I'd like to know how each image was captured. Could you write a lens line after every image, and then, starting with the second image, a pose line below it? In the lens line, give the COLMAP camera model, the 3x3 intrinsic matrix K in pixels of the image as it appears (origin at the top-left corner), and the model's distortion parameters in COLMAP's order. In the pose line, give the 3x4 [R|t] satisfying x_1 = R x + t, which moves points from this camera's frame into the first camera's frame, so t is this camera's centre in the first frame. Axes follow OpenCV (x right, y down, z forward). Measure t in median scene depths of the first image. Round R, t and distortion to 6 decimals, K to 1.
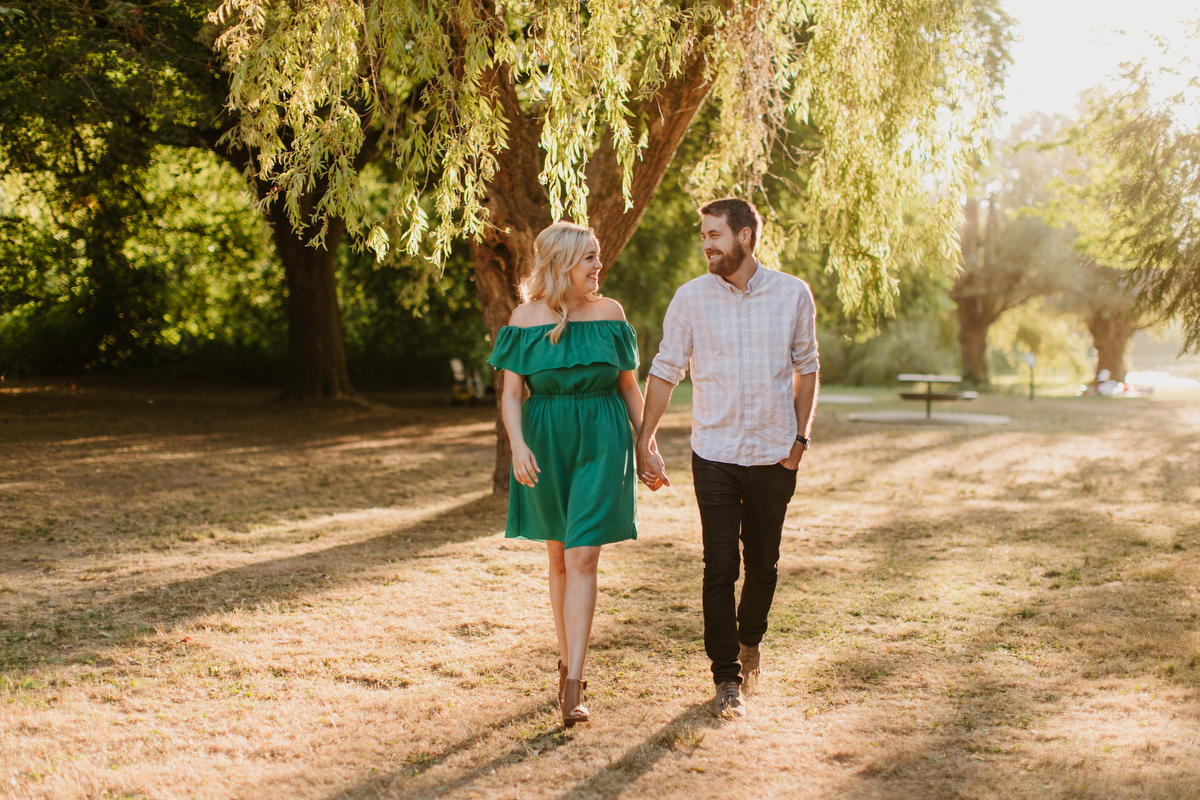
lens RADIAL K [[1709.6, 0, 600.4], [0, 1709.6, 389.2], [0, 0, 1]] dist [0.048904, -0.100646]
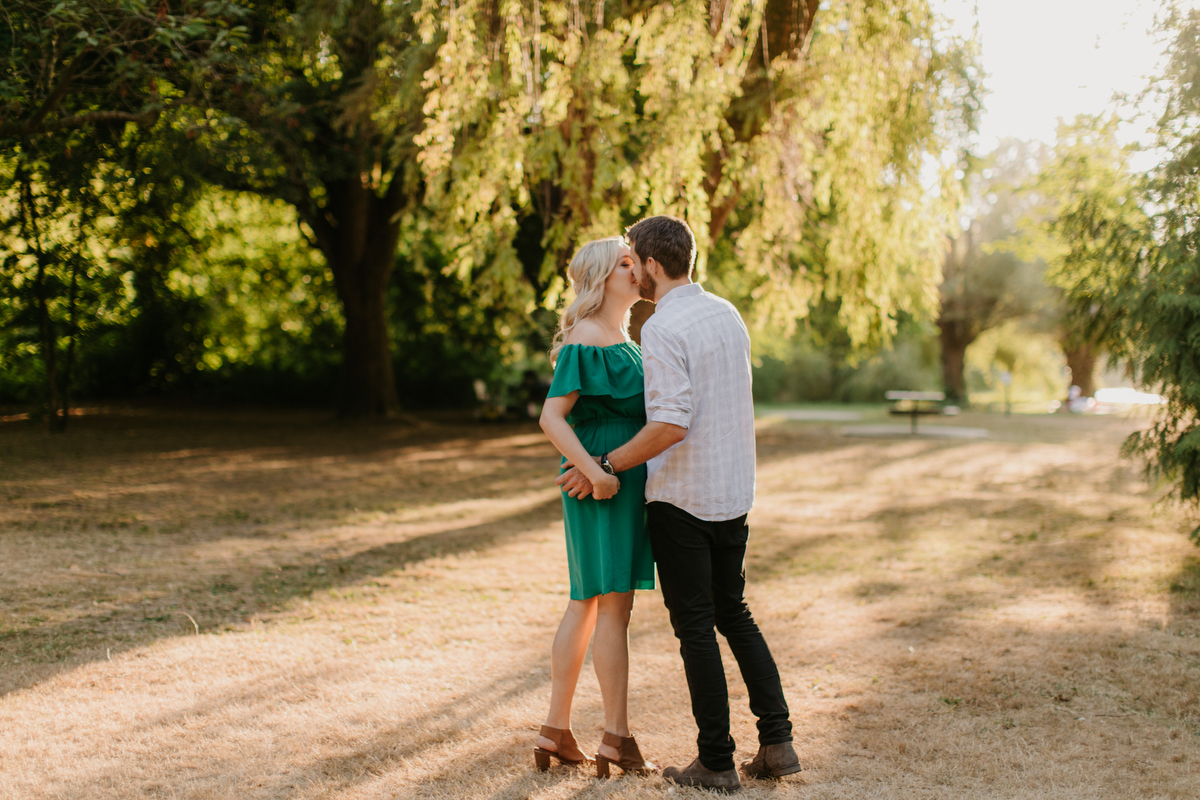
lens RADIAL K [[1709.6, 0, 600.4], [0, 1709.6, 389.2], [0, 0, 1]] dist [0.048904, -0.100646]
pose [[0.999913, -0.005157, 0.012164, -0.020527], [0.005302, 0.999915, -0.011899, 0.001109], [-0.012101, 0.011962, 0.999855, -0.088221]]
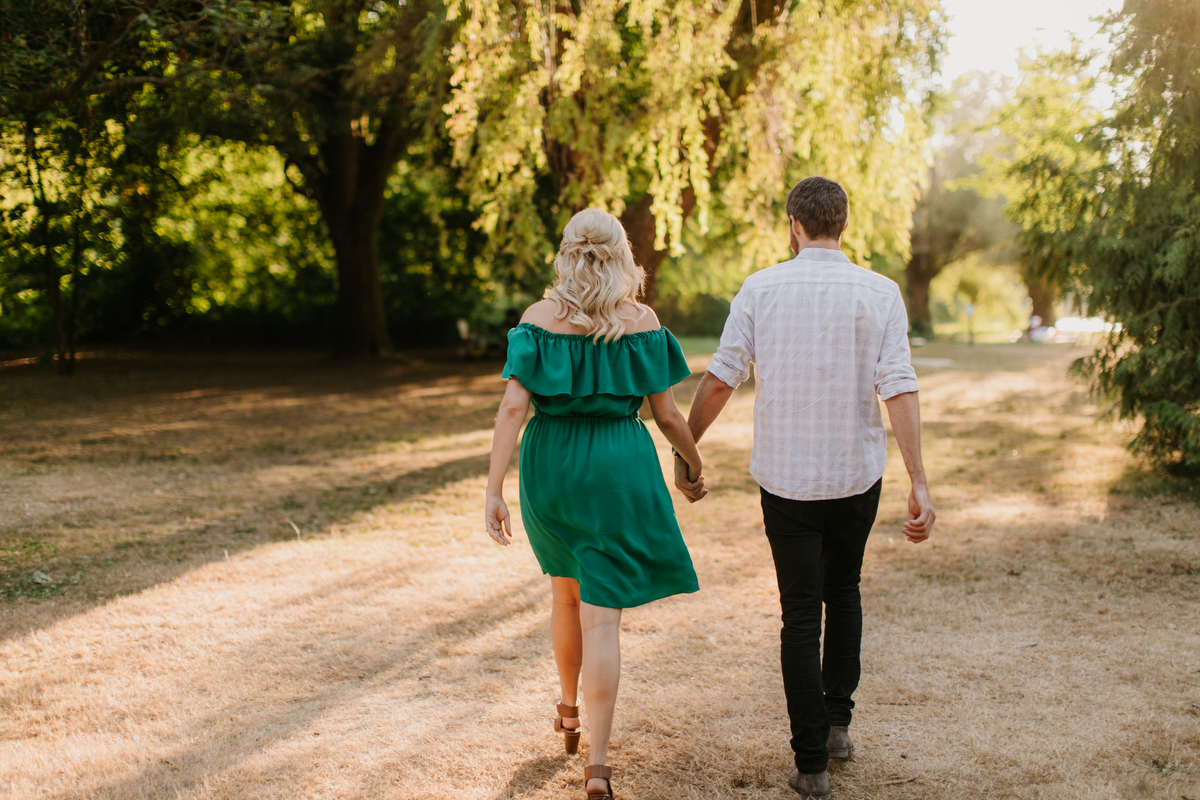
lens RADIAL K [[1708.1, 0, 600.0], [0, 1708.1, 400.0], [0, 0, 1]] dist [0.026012, -0.013930]
pose [[0.999284, -0.021739, 0.030972, -0.029743], [0.020748, 0.999273, 0.031982, 0.000924], [-0.031645, -0.031316, 0.999008, -0.126221]]
